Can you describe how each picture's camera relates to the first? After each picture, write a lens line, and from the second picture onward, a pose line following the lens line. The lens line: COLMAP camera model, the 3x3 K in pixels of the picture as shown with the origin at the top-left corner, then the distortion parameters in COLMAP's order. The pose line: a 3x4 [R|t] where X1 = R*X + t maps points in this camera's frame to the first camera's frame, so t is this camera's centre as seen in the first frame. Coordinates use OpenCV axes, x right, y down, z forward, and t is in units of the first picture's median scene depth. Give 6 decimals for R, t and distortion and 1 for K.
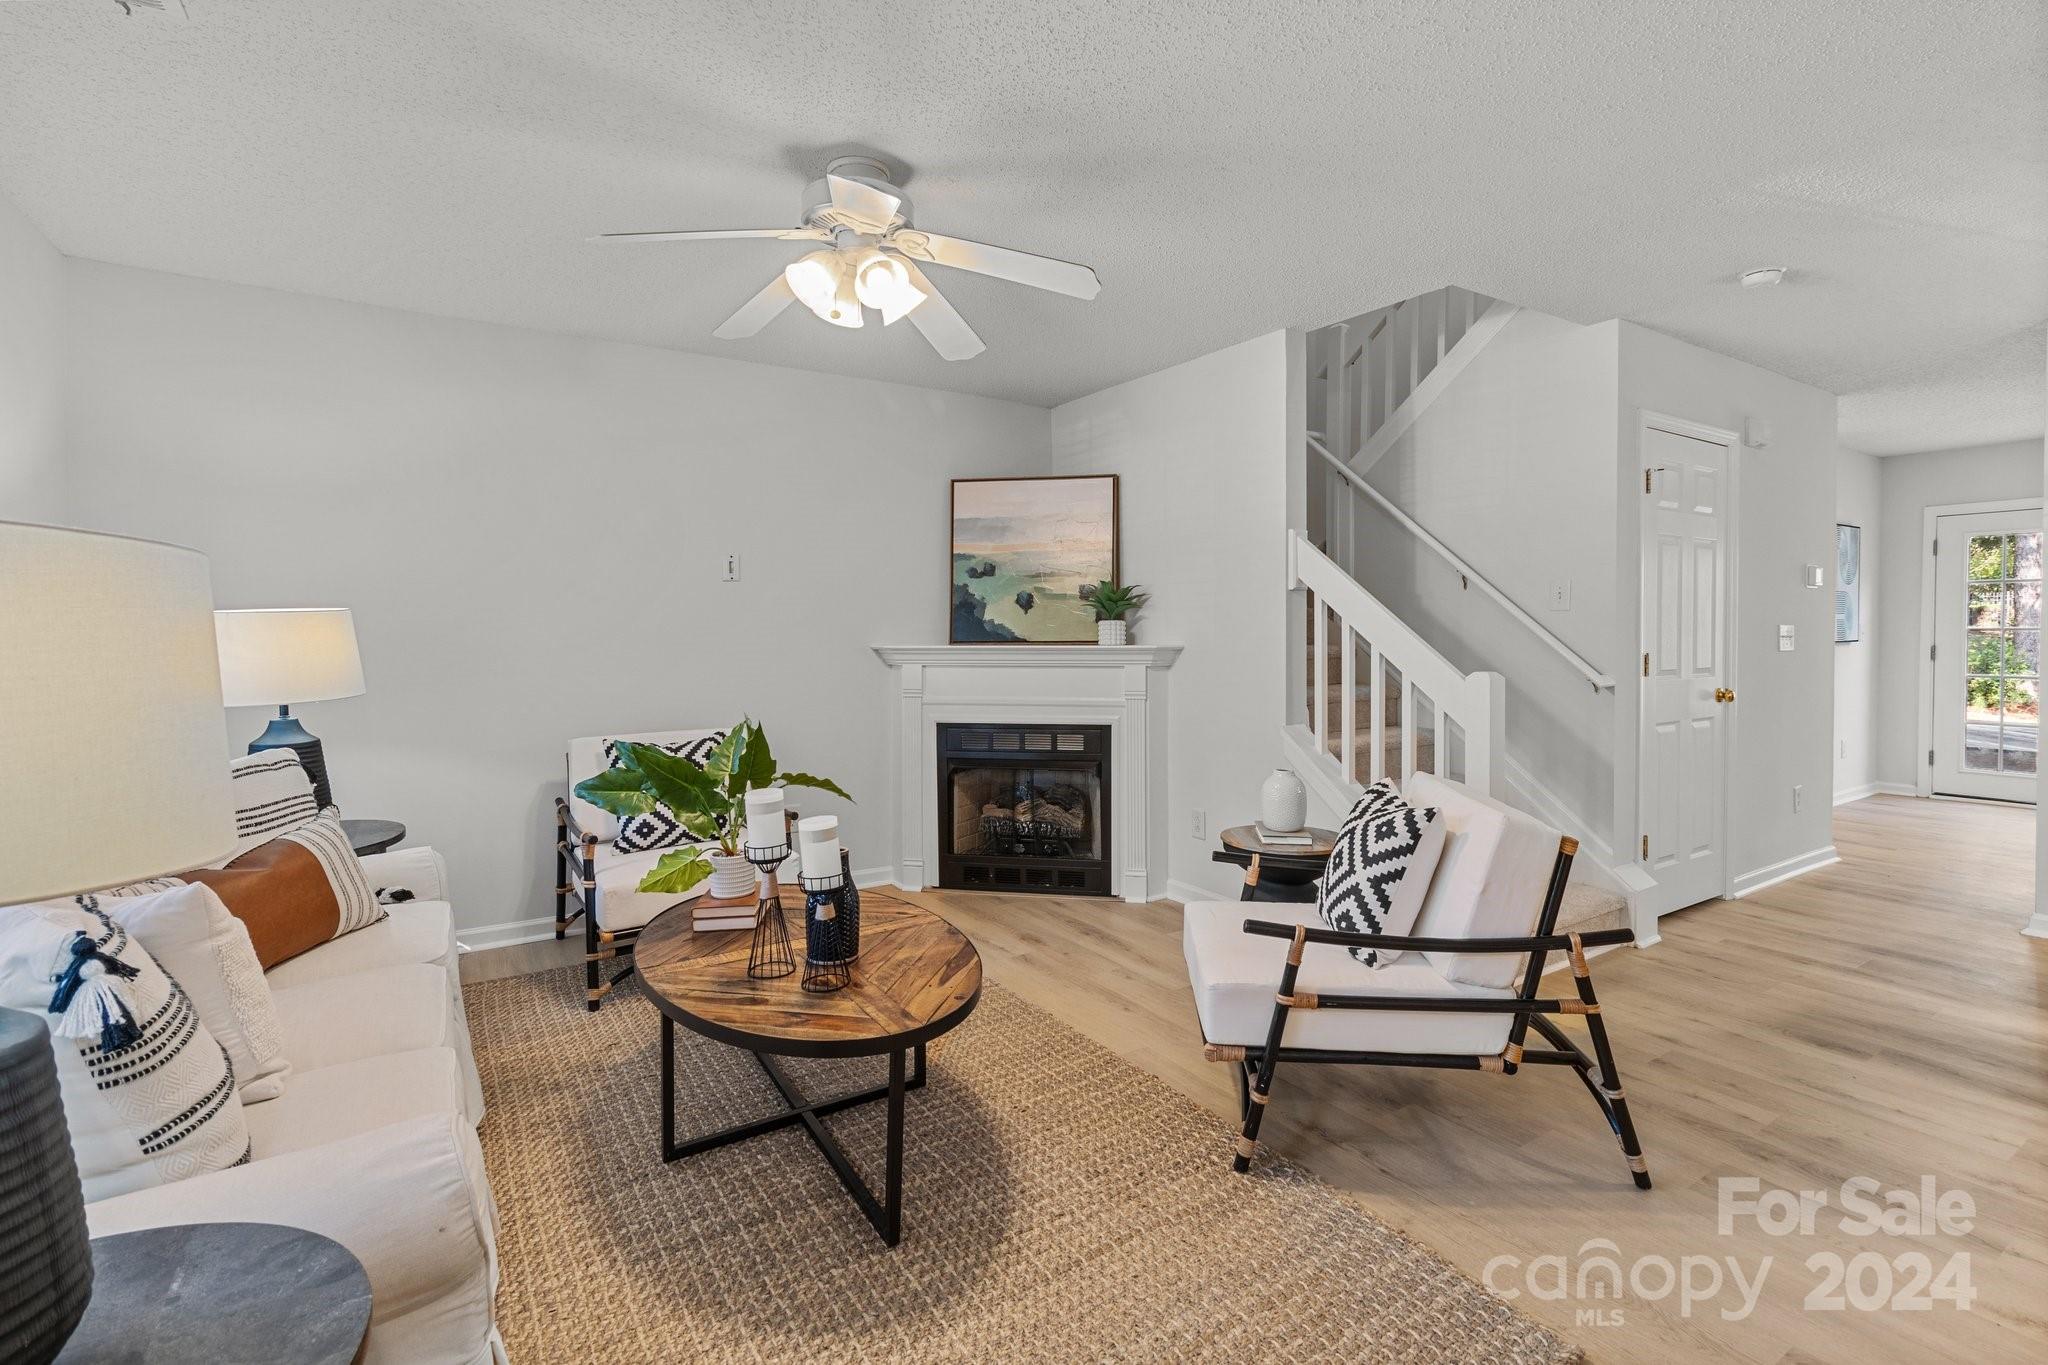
lens RADIAL K [[949.0, 0, 1055.1], [0, 949.0, 642.7], [0, 0, 1]] dist [-0.002116, -0.000437]
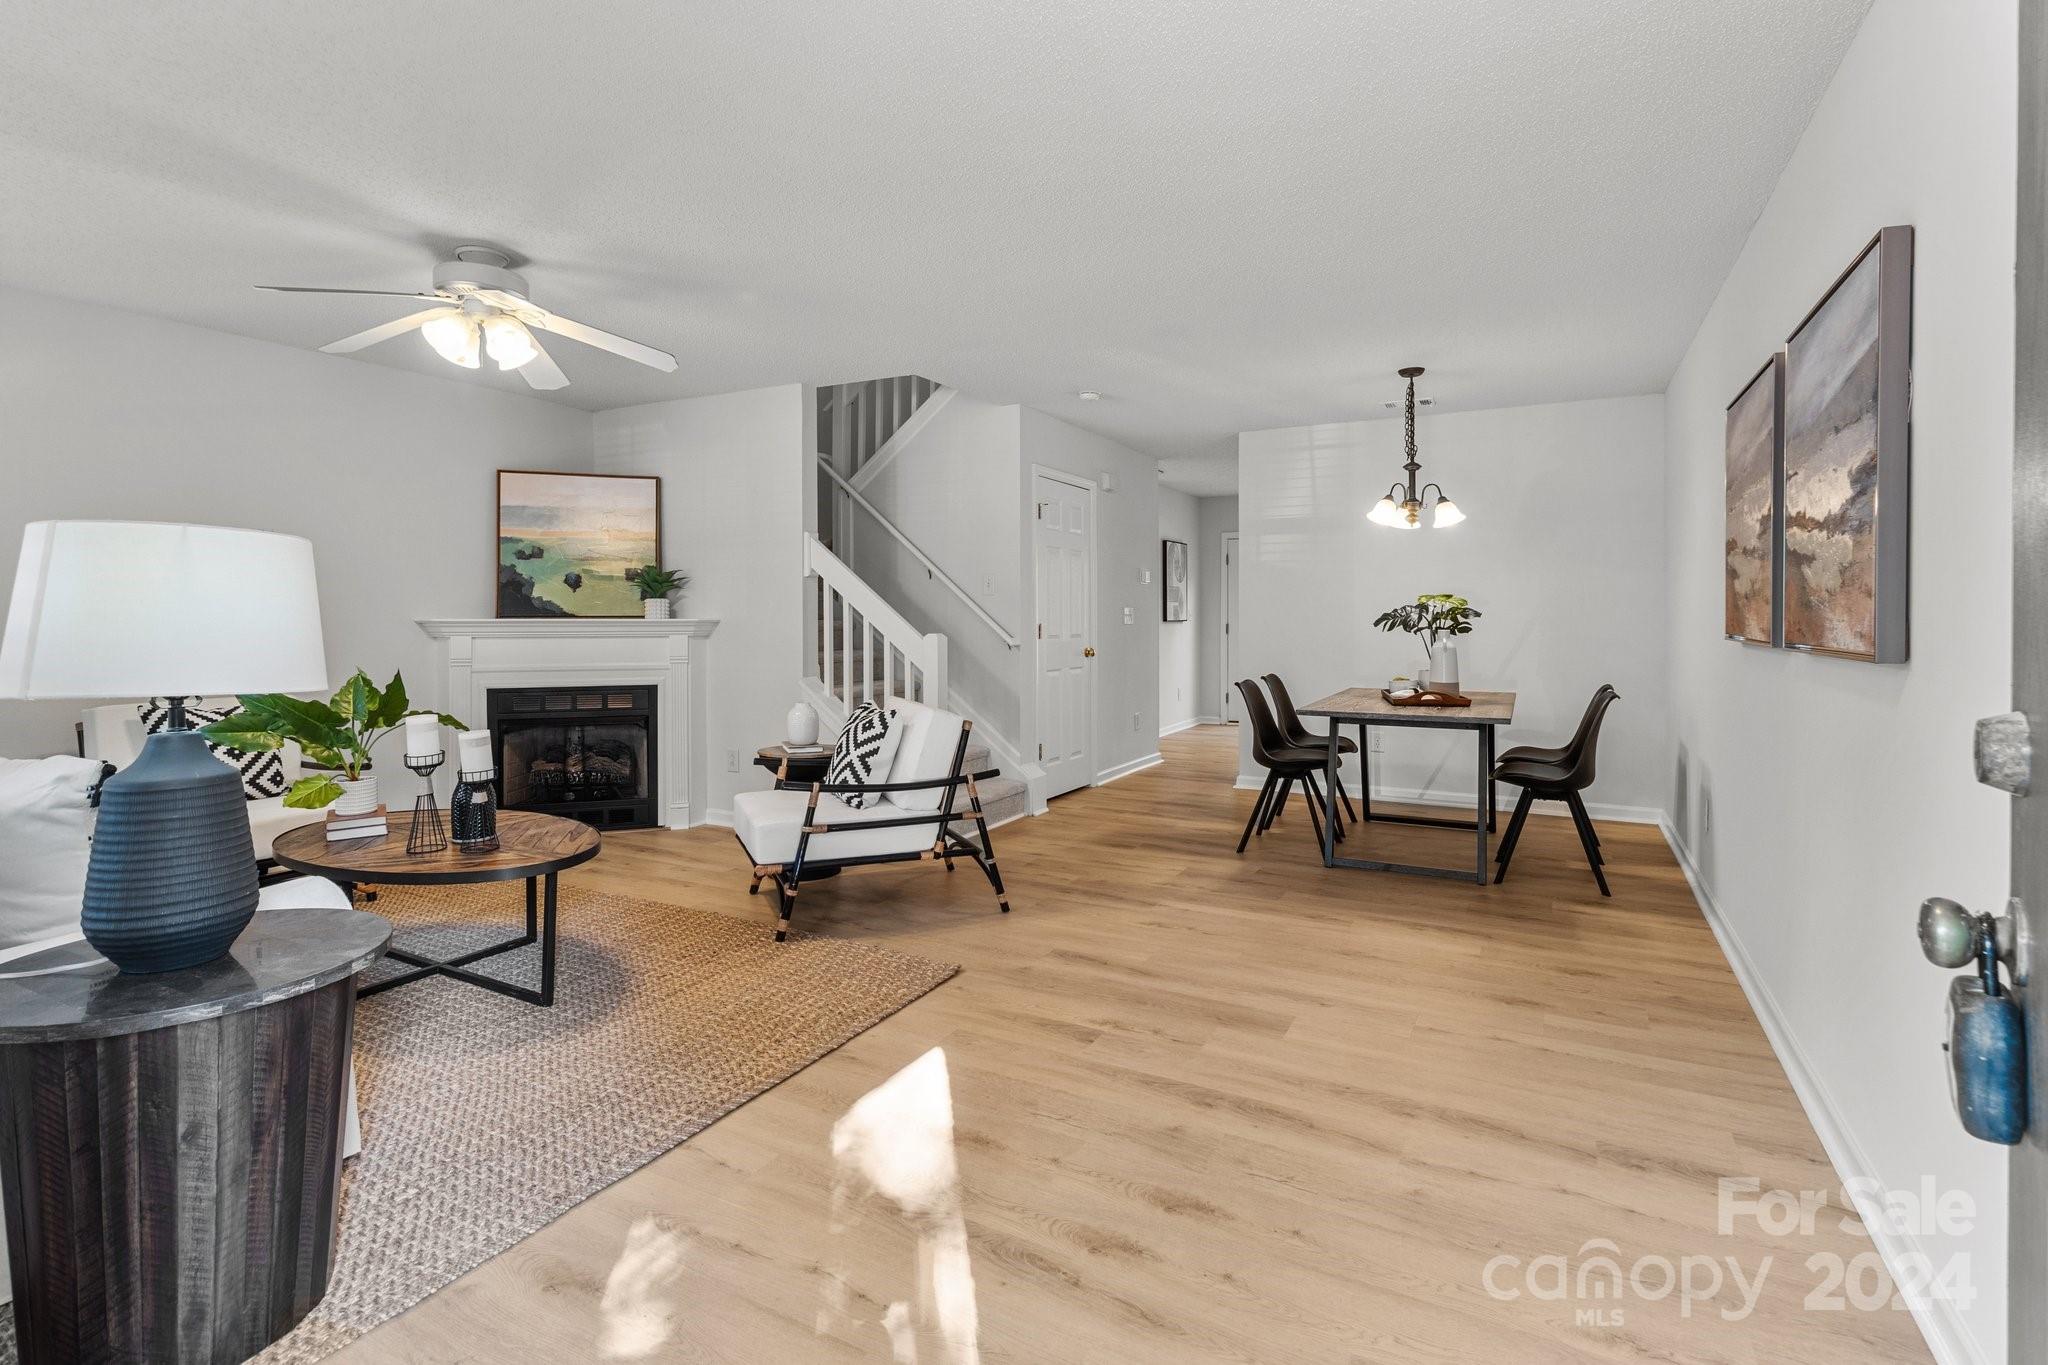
lens RADIAL K [[951.5, 0, 1044.4], [0, 951.5, 622.6], [0, 0, 1]] dist [-0.001535, -0.000098]
pose [[0.879161, 0.000992, 0.476525, -0.105664], [0.003107, 0.999965, -0.007813, 0.022619], [-0.476515, 0.008349, 0.879126, -0.375454]]
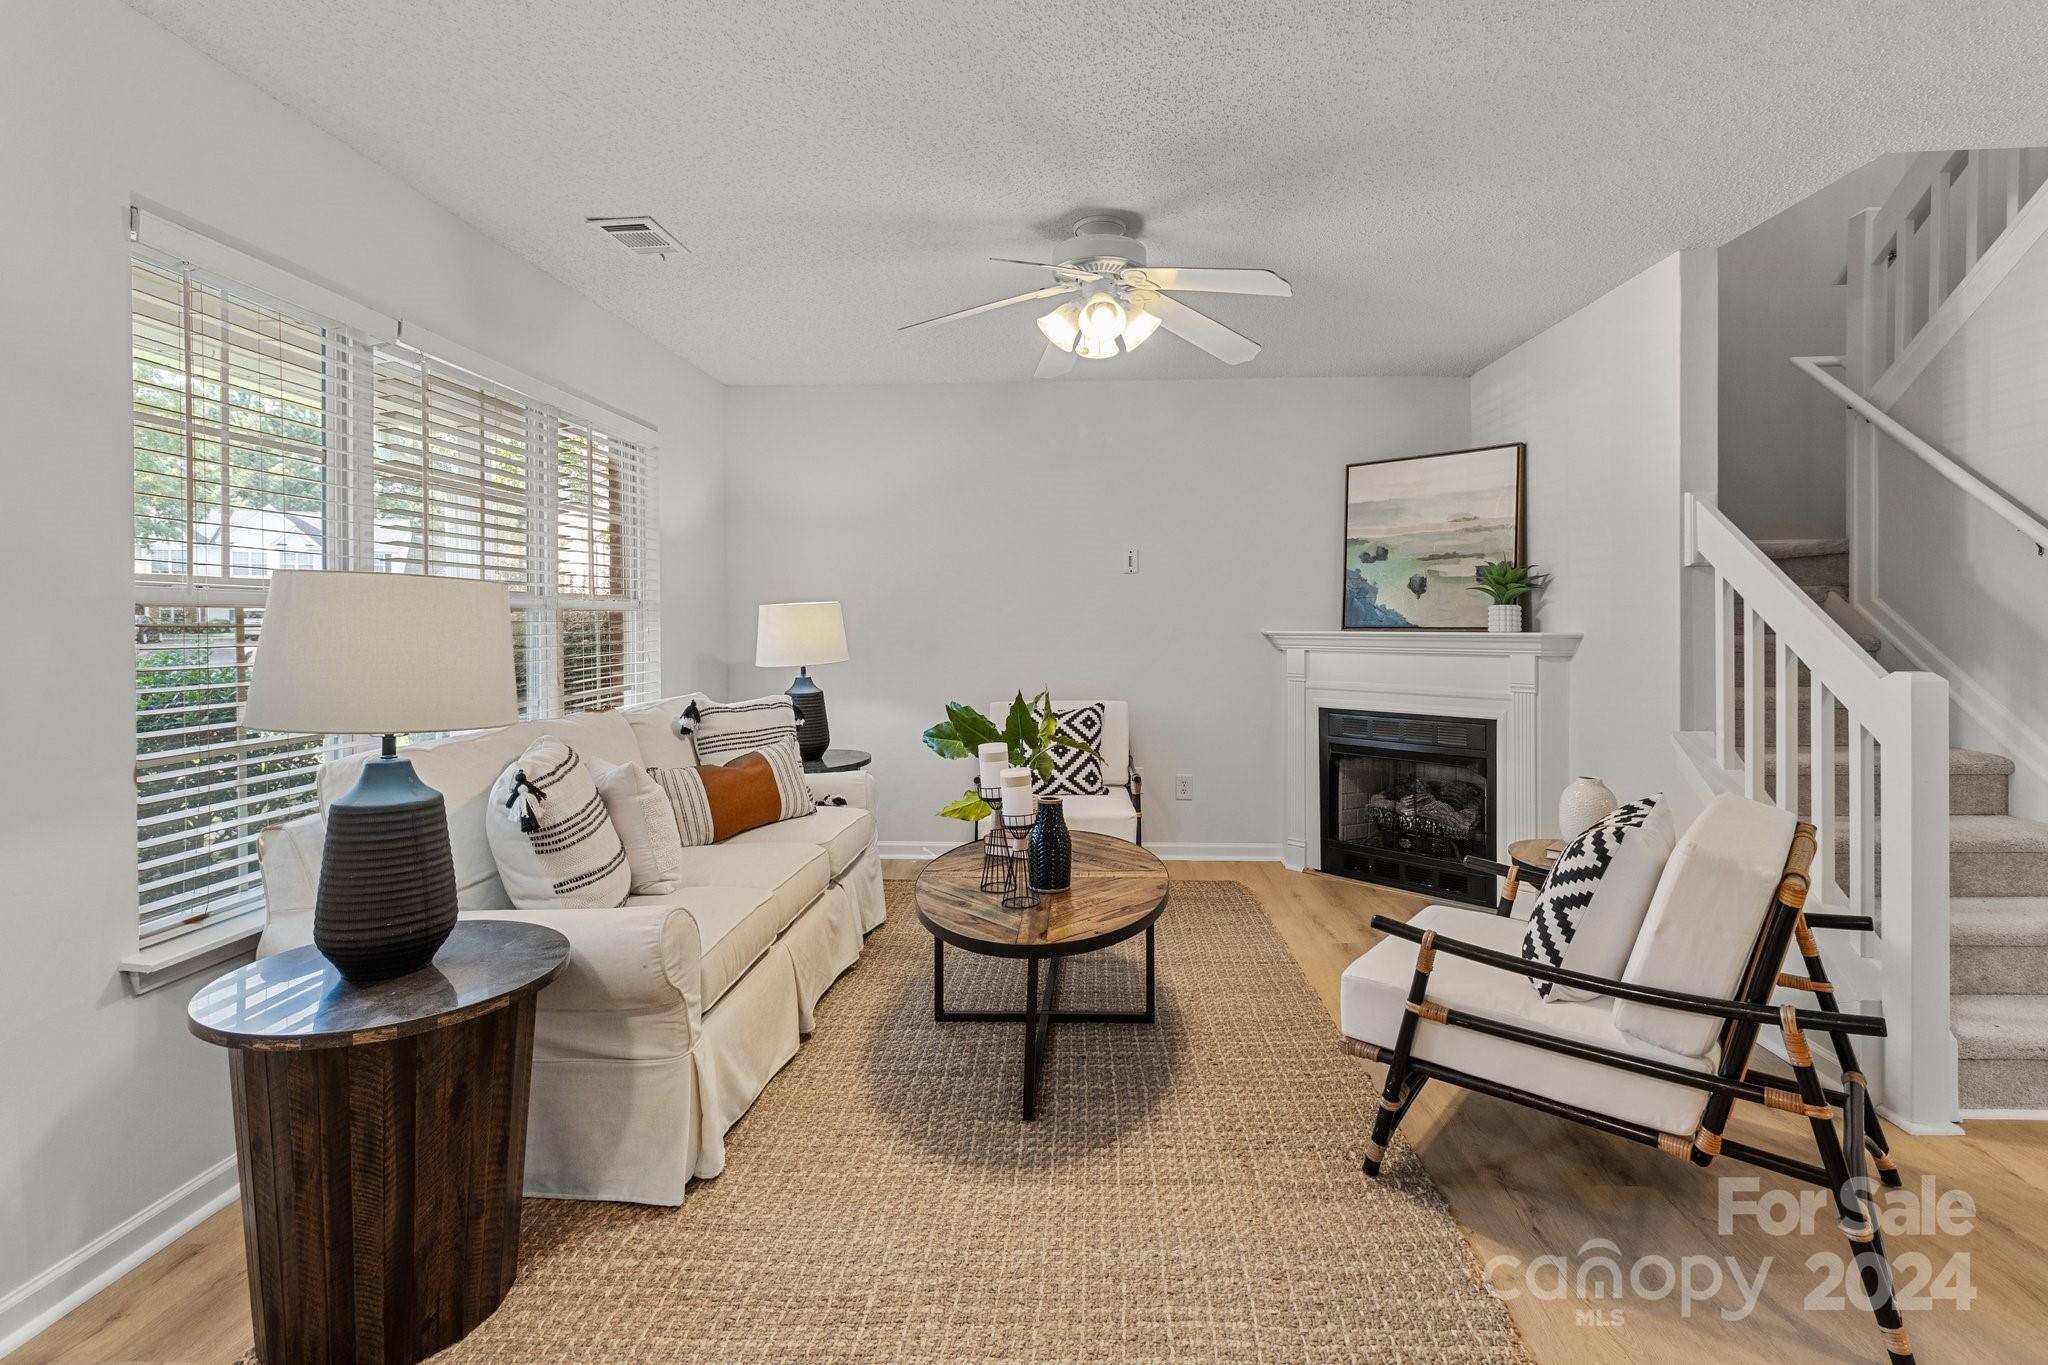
lens RADIAL K [[954.2, 0, 1042.0], [0, 954.2, 615.5], [0, 0, 1]] dist [-0.001984, 0.000078]
pose [[0.809241, -0.001852, -0.587473, 0.302836], [-0.005434, 0.999929, -0.010637, -0.001596], [0.587451, 0.011801, 0.809174, 0.003672]]
